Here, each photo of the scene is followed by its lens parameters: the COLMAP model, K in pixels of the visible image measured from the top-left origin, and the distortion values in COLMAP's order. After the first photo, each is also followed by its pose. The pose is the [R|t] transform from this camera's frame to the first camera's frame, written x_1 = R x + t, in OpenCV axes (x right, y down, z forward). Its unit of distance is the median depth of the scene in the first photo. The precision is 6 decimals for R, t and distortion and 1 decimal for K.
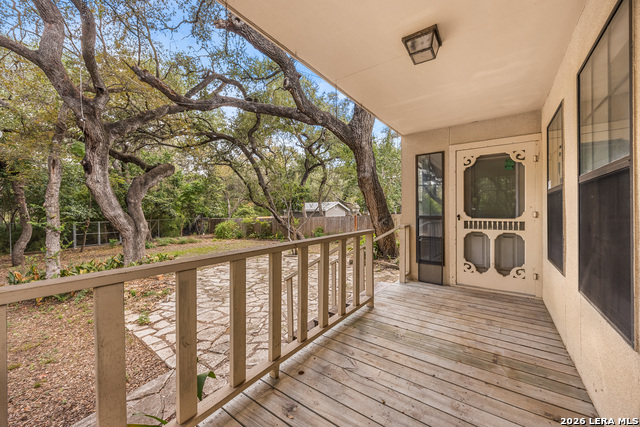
lens RADIAL K [[249.5, 0, 319.5], [0, 249.5, 212.8], [0, 0, 1]] dist [0.001948, 0.000078]
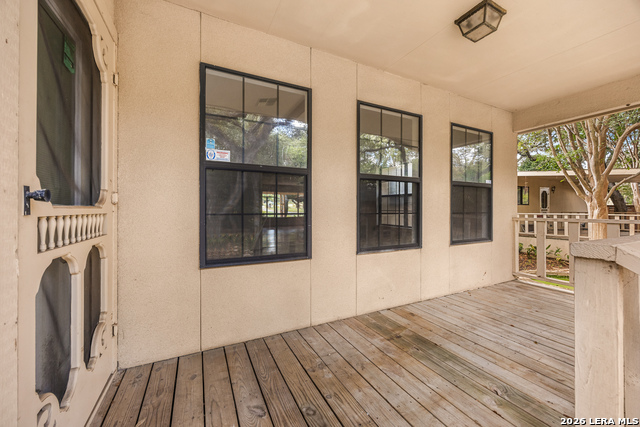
lens RADIAL K [[249.5, 0, 321.1], [0, 249.5, 211.0], [0, 0, 1]] dist [0.001948, 0.000078]
pose [[-0.890327, 0.004791, 0.455296, 0.275921], [0.006148, 0.999980, 0.001500, 0.032046], [-0.455280, 0.004135, -0.890339, 1.122760]]
